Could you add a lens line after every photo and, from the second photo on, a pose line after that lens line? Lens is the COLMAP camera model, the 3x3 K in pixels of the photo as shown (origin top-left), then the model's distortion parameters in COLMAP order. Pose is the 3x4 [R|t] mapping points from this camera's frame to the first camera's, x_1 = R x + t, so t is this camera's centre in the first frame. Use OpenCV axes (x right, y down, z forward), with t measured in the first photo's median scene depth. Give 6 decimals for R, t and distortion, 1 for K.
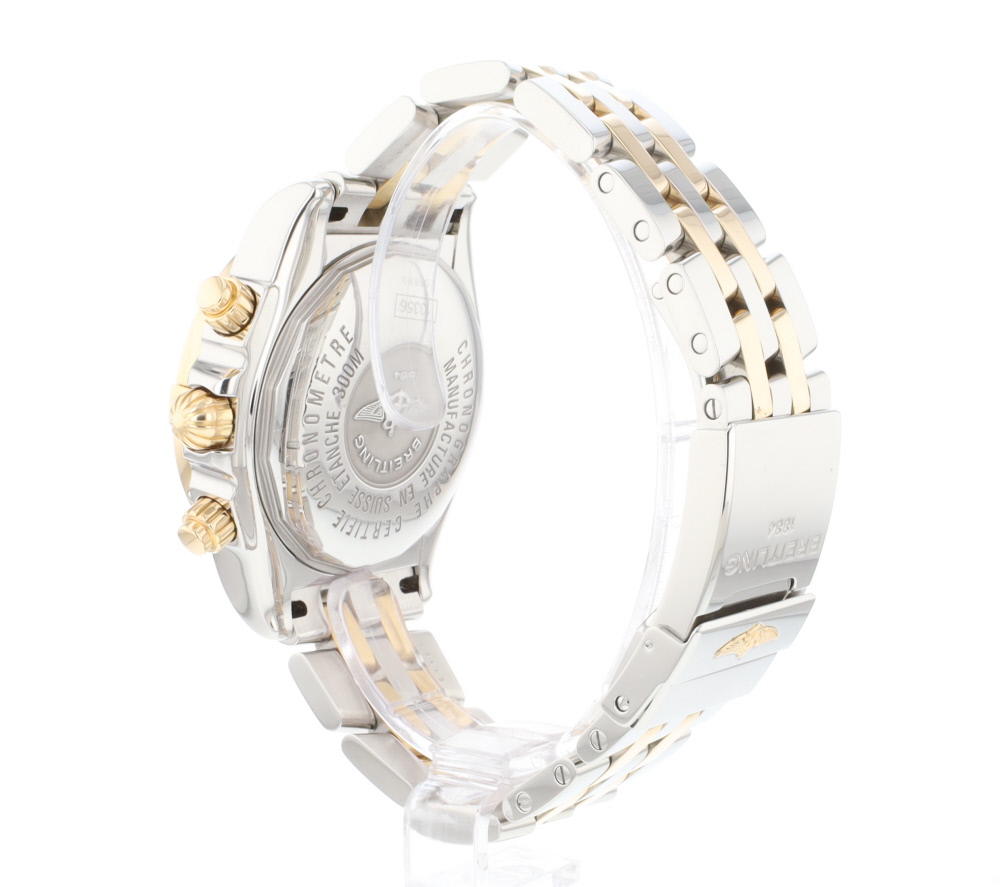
lens RADIAL K [[2192.1, 0, 497.8], [0, 2192.1, 443.7], [0, 0, 1]] dist [0.112861, 0.000000]
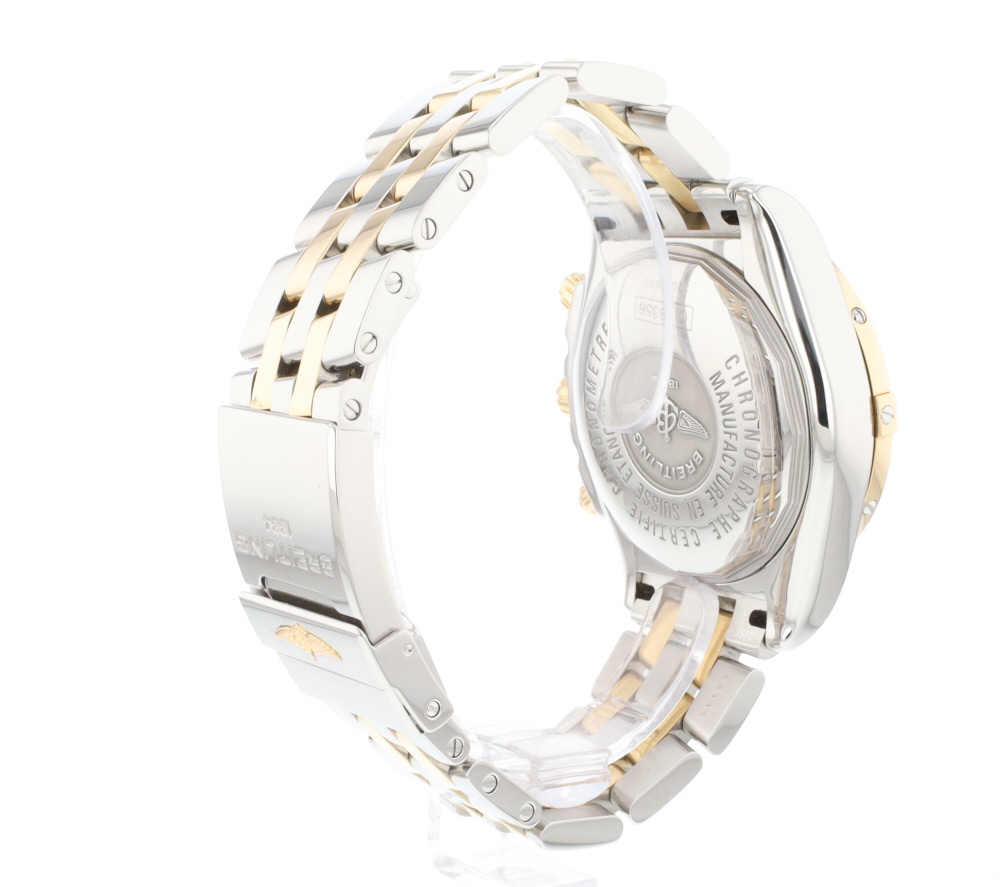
lens RADIAL K [[2192.1, 0, 497.9], [0, 2192.1, 443.3], [0, 0, 1]] dist [0.112861, 0.000000]
pose [[-0.380808, 0.077580, -0.921394, 0.878775], [-0.104288, 0.986512, 0.126165, -0.117757], [0.918754, 0.144135, -0.367581, 1.275783]]
